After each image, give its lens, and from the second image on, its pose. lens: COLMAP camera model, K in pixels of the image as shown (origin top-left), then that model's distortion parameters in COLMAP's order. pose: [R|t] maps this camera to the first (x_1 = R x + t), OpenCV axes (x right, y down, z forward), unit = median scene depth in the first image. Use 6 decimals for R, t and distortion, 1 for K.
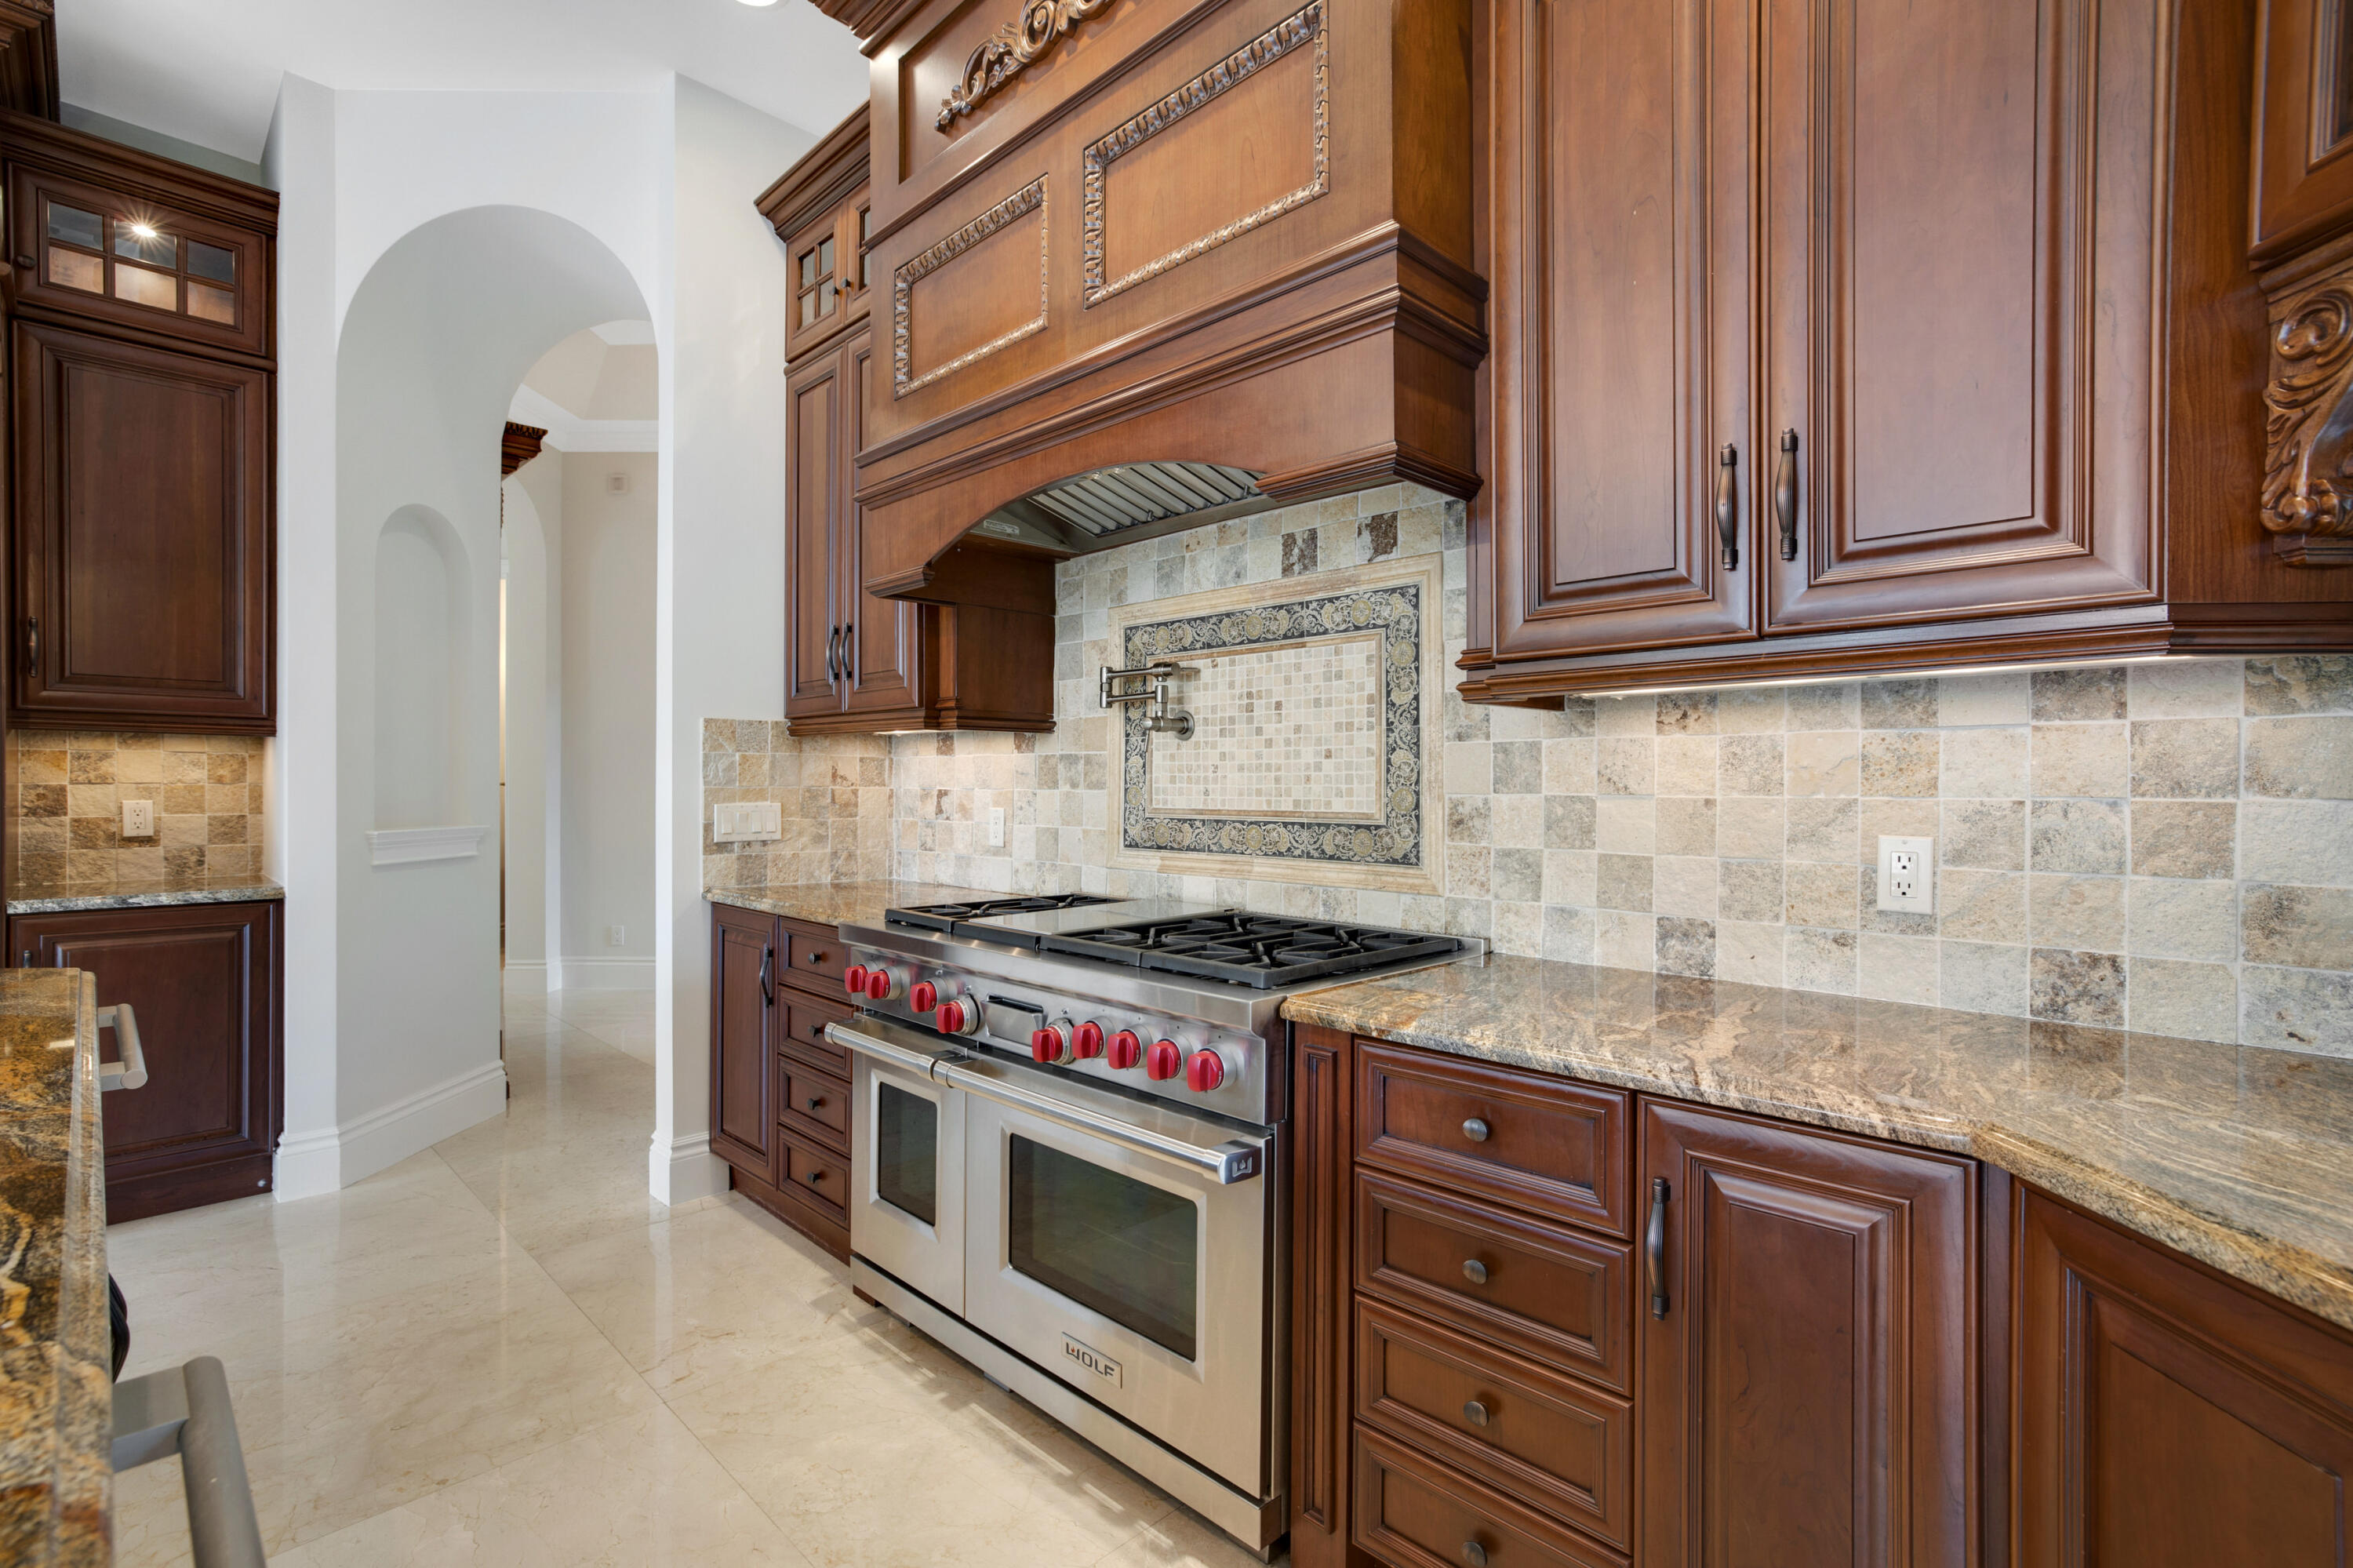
lens RADIAL K [[1115.4, 0, 1184.4], [0, 1115.4, 791.3], [0, 0, 1]] dist [-0.002491, -0.000012]
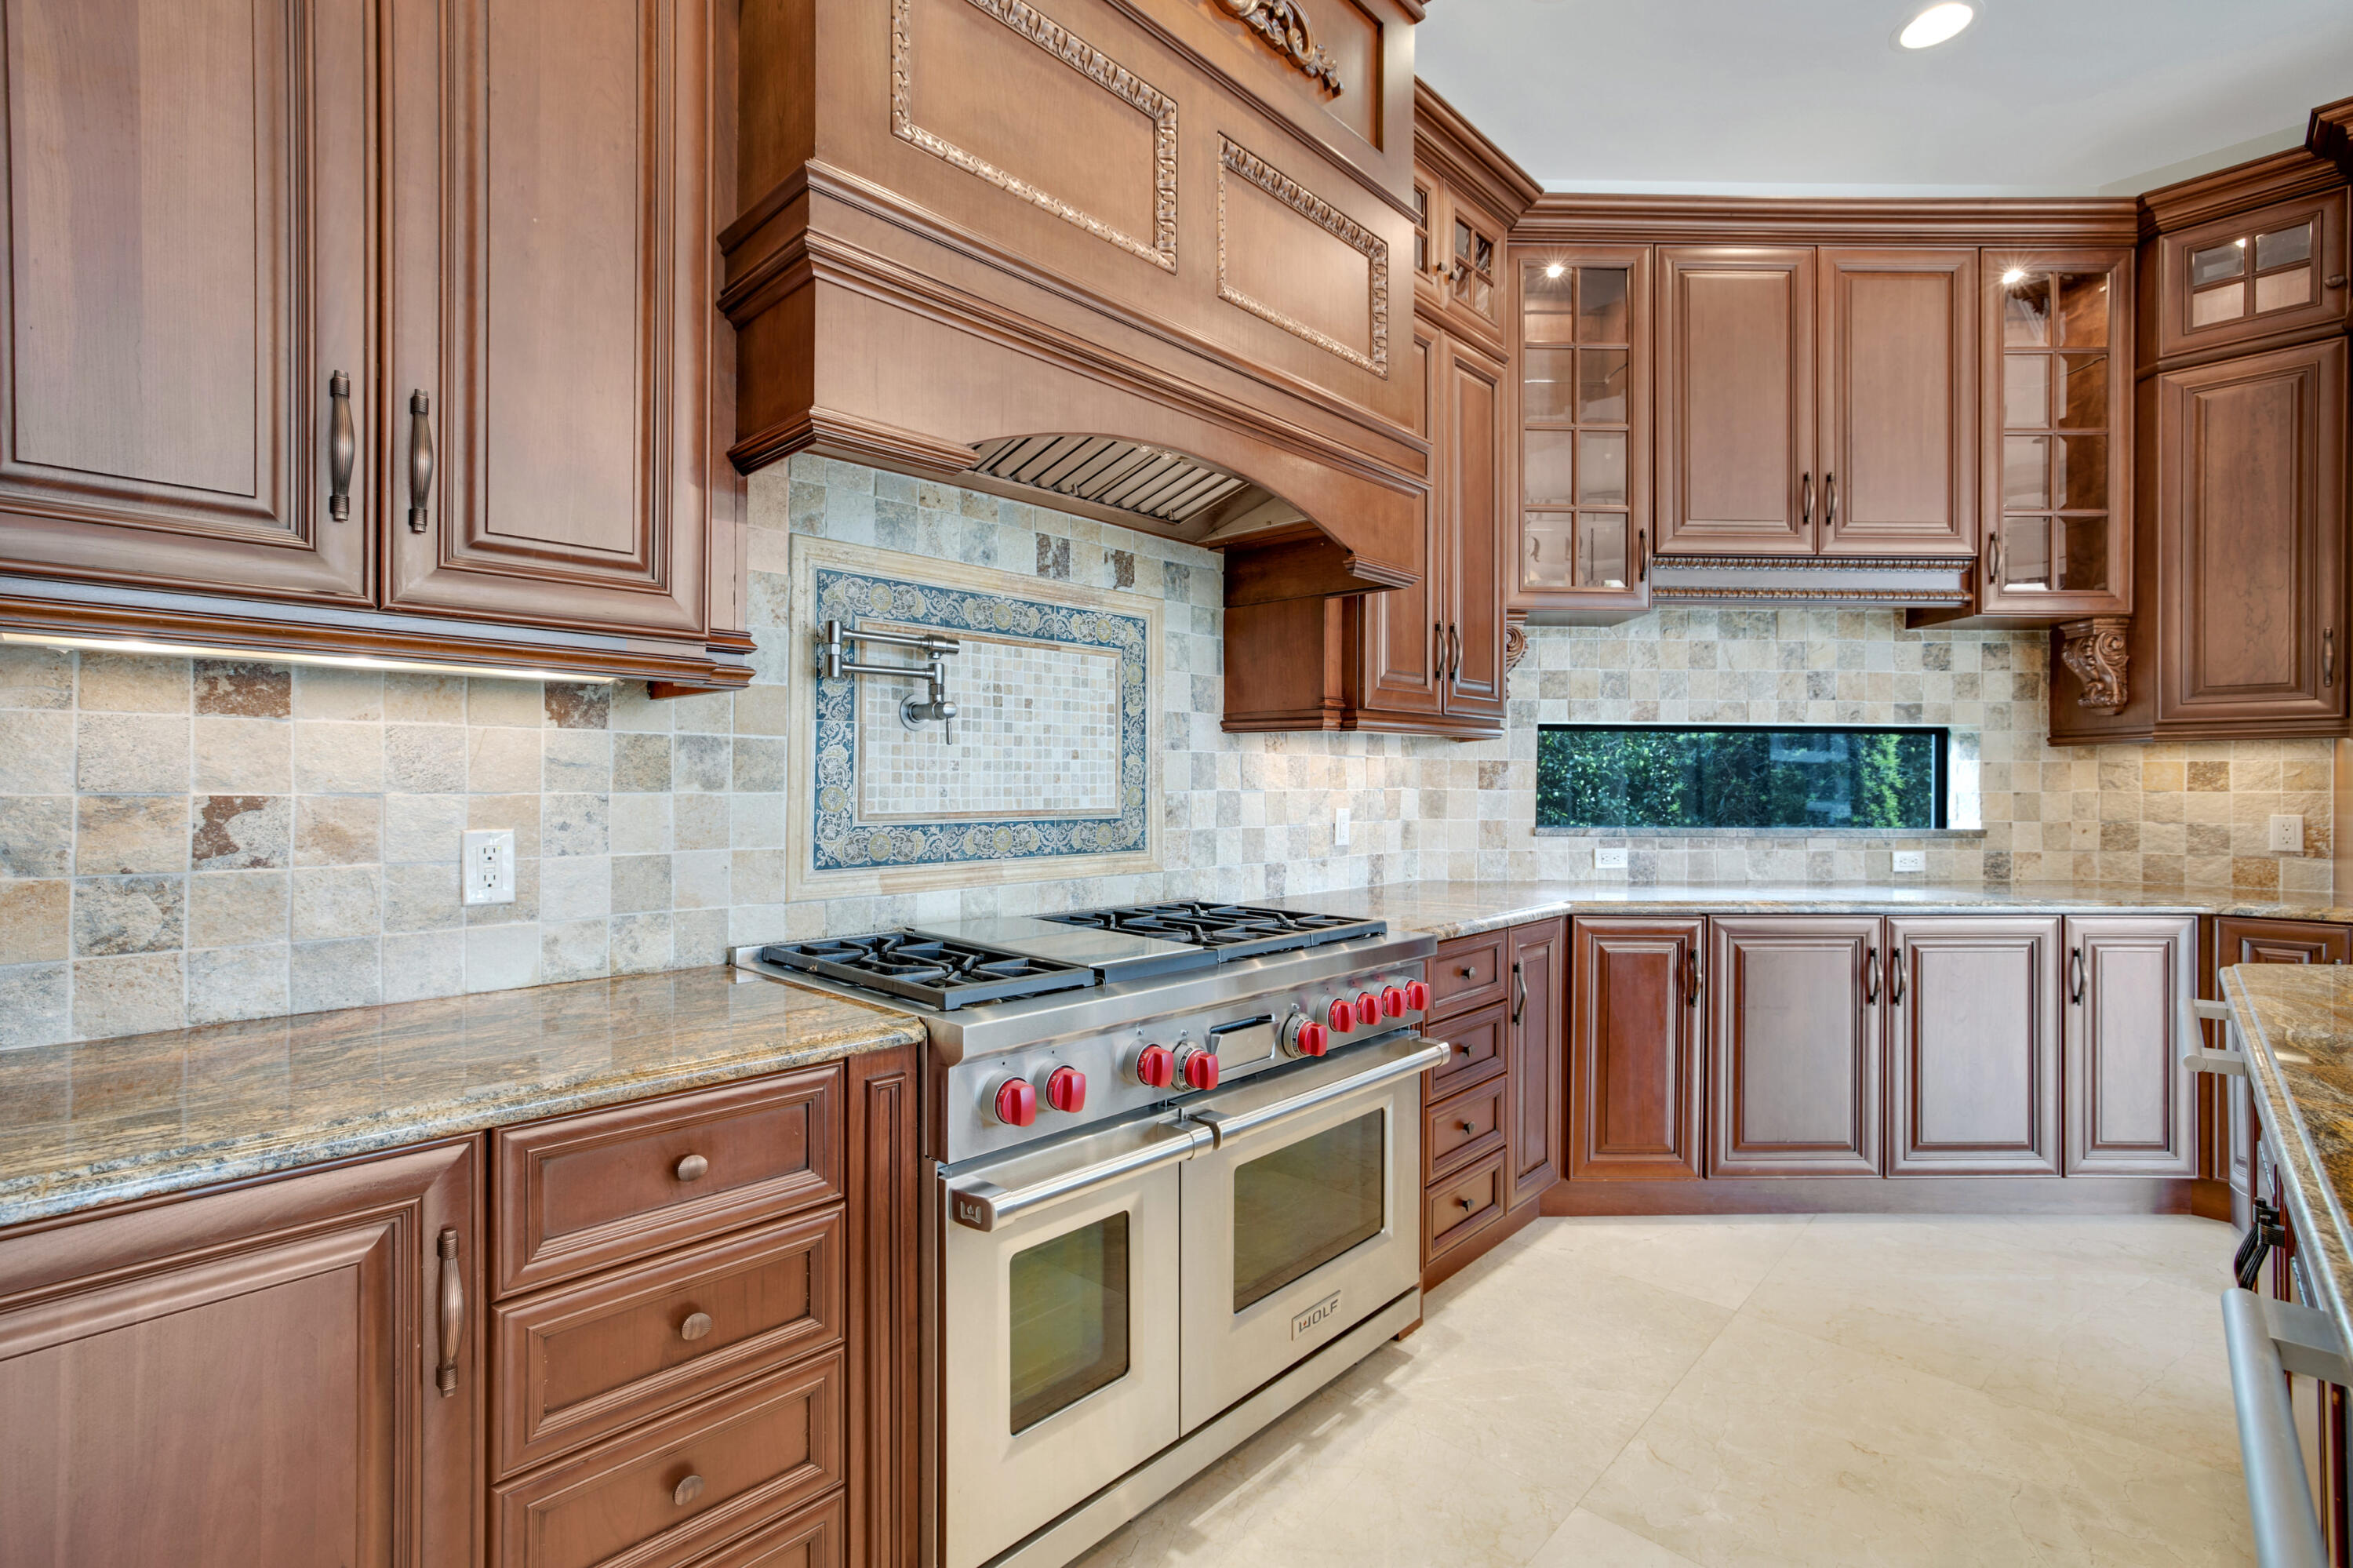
lens RADIAL K [[1059.6, 0, 1153.8], [0, 1059.6, 786.0], [0, 0, 1]] dist [0.000694, 0.001686]
pose [[-0.012827, -0.009853, 0.999869, -0.864414], [-0.000198, 0.999951, 0.009851, -0.013332], [-0.999918, -0.000072, -0.012828, 0.911489]]
